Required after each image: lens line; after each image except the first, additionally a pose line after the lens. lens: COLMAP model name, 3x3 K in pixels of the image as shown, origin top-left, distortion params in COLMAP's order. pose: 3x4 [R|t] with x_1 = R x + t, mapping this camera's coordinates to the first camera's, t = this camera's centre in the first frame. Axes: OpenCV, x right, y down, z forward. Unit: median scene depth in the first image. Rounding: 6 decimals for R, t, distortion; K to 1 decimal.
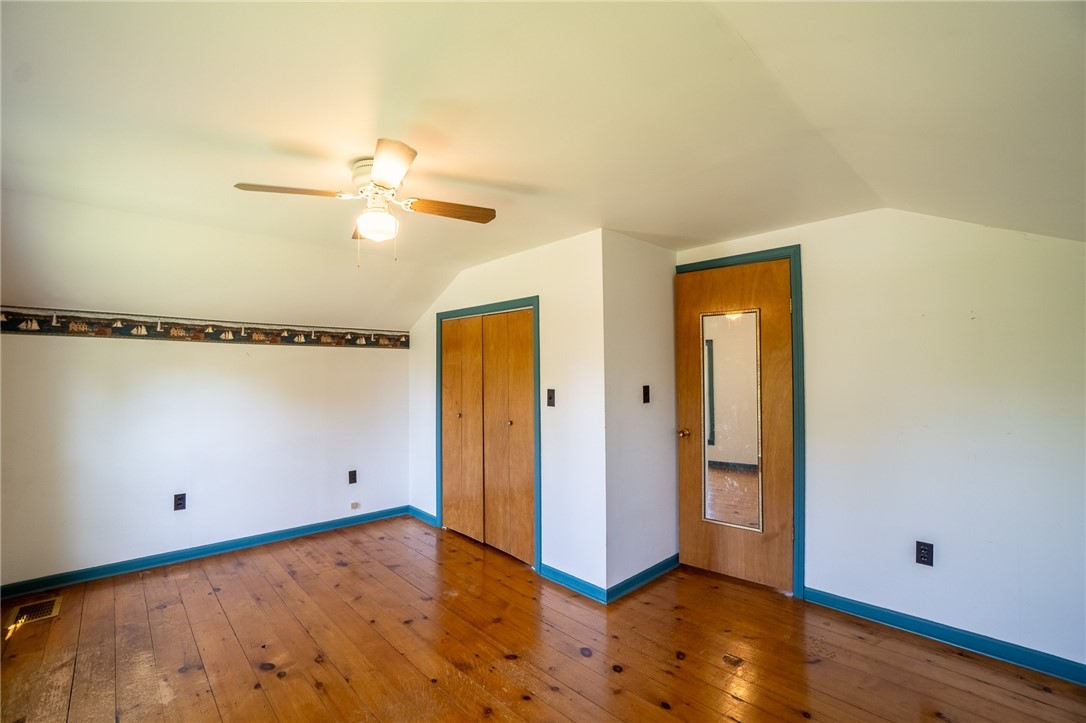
lens RADIAL K [[483.8, 0, 534.0], [0, 483.8, 362.7], [0, 0, 1]] dist [-0.059906, 0.019849]
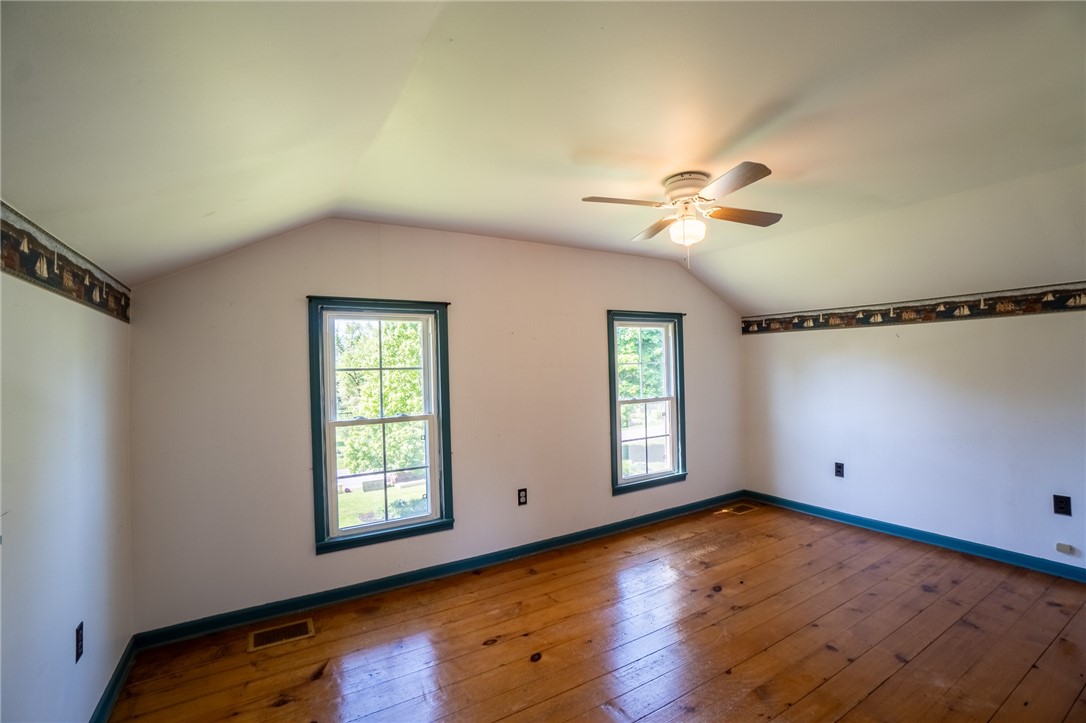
lens RADIAL K [[483.8, 0, 534.0], [0, 483.8, 362.7], [0, 0, 1]] dist [-0.059906, 0.019849]
pose [[-0.223716, 0.002306, -0.974652, 0.530121], [0.046367, 0.998890, -0.008280, 0.011699], [0.973551, -0.047044, -0.223575, 0.543250]]
